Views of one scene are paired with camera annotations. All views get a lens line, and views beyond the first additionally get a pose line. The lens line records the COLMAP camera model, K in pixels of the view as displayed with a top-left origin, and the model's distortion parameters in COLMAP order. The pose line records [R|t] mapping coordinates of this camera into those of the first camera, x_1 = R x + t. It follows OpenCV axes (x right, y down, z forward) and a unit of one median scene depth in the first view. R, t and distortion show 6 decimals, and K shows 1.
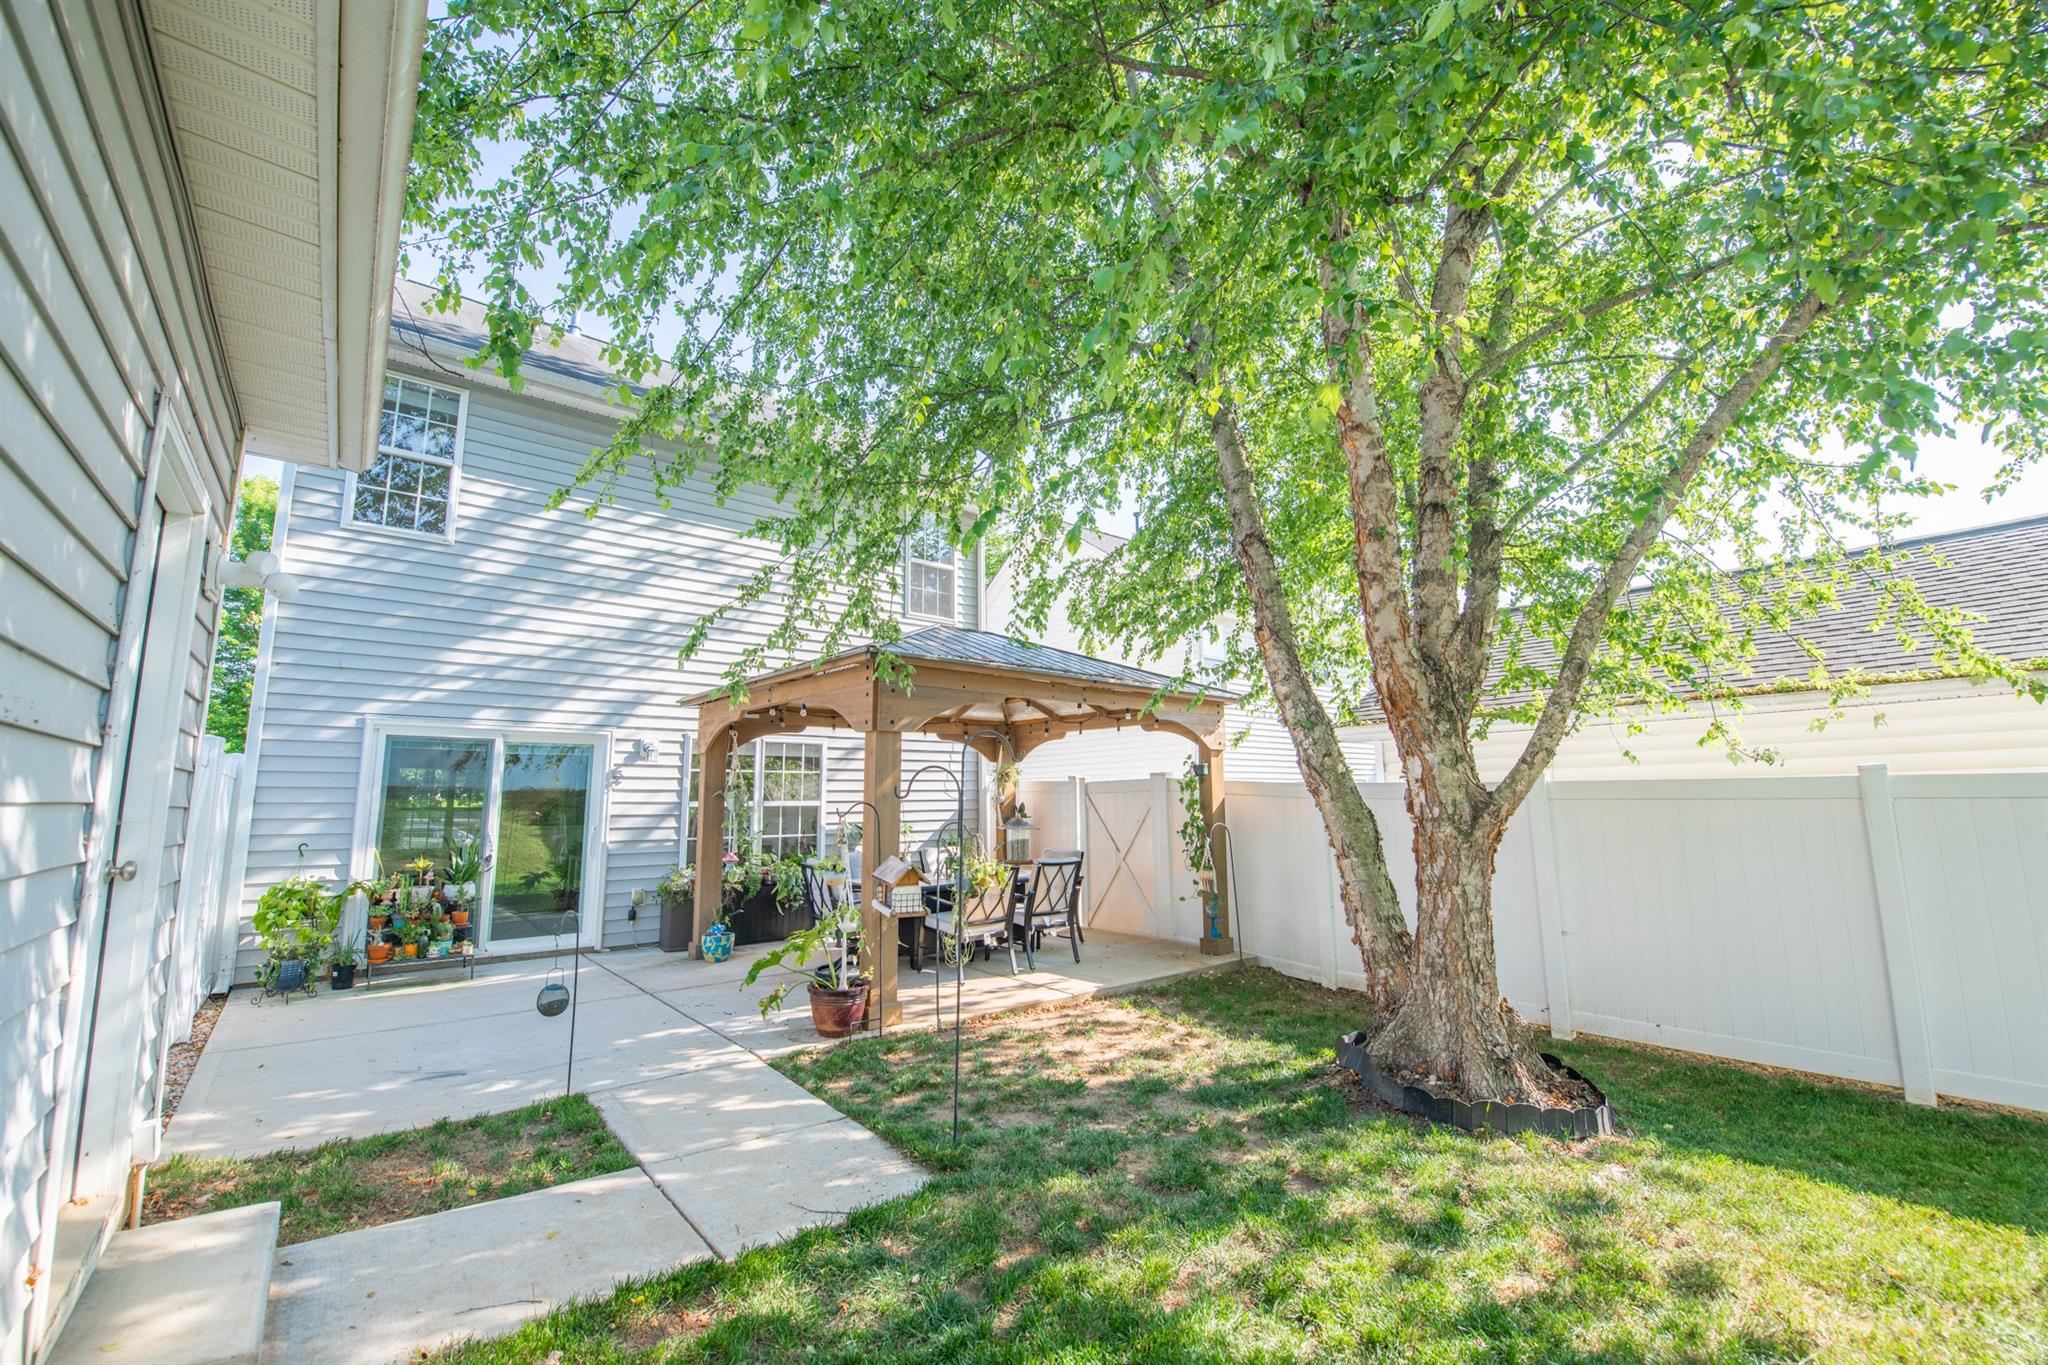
lens RADIAL K [[841.7, 0, 1024.0], [0, 841.7, 682.5], [0, 0, 1]] dist [-0.001046, -0.000081]
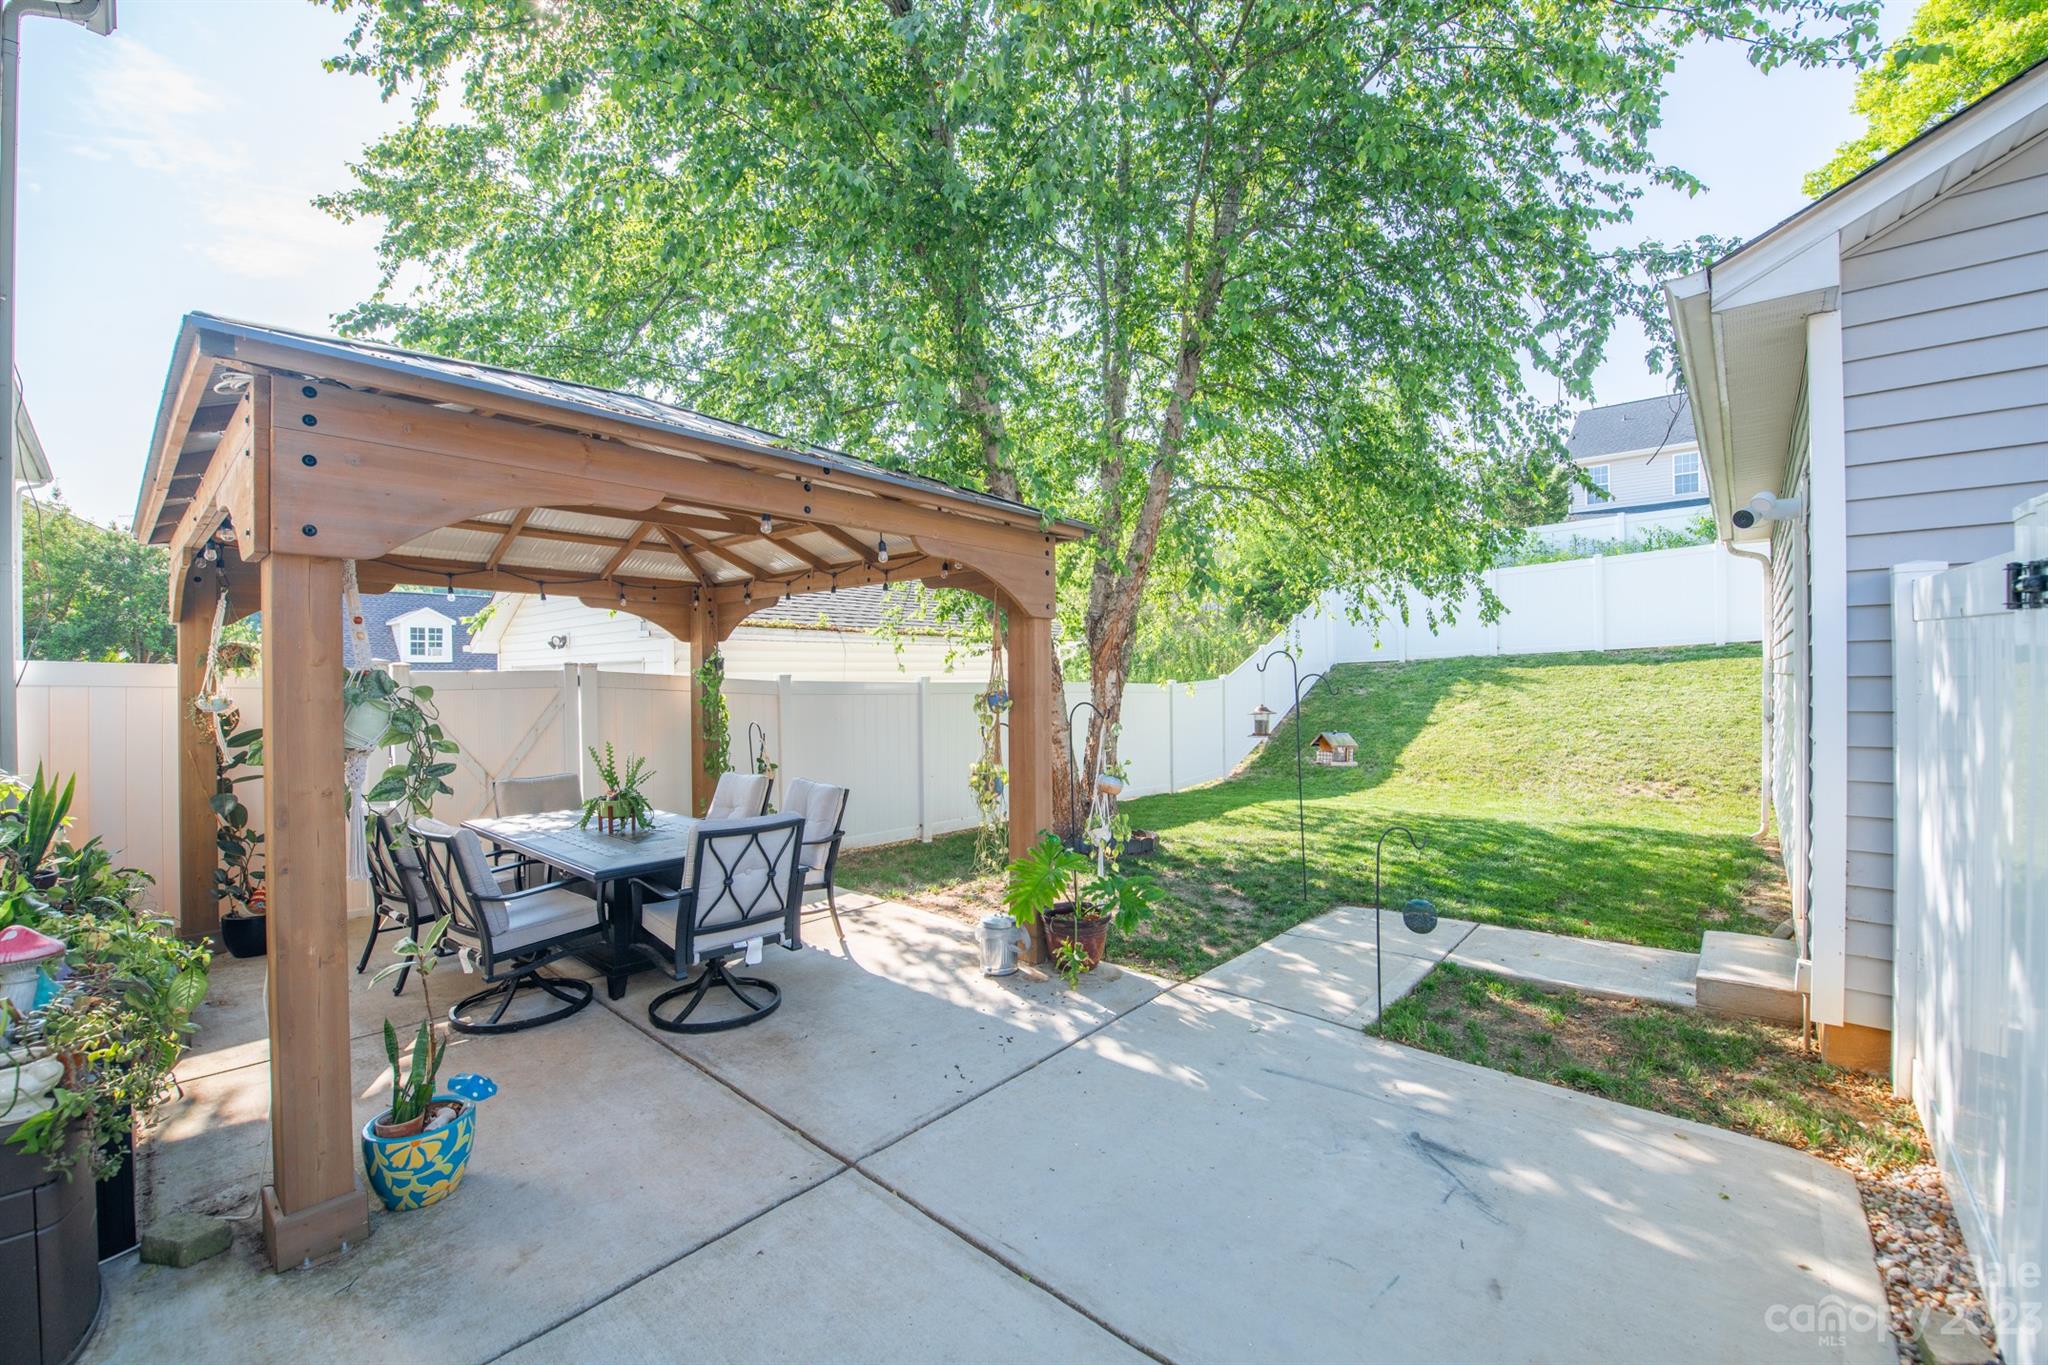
lens RADIAL K [[841.7, 0, 1024.0], [0, 841.7, 682.5], [0, 0, 1]] dist [-0.001046, -0.000081]
pose [[-0.198671, 0.012141, 0.979991, -1.352654], [-0.139322, 0.989418, -0.040503, 0.216975], [-0.970113, -0.144581, -0.194877, 1.607913]]
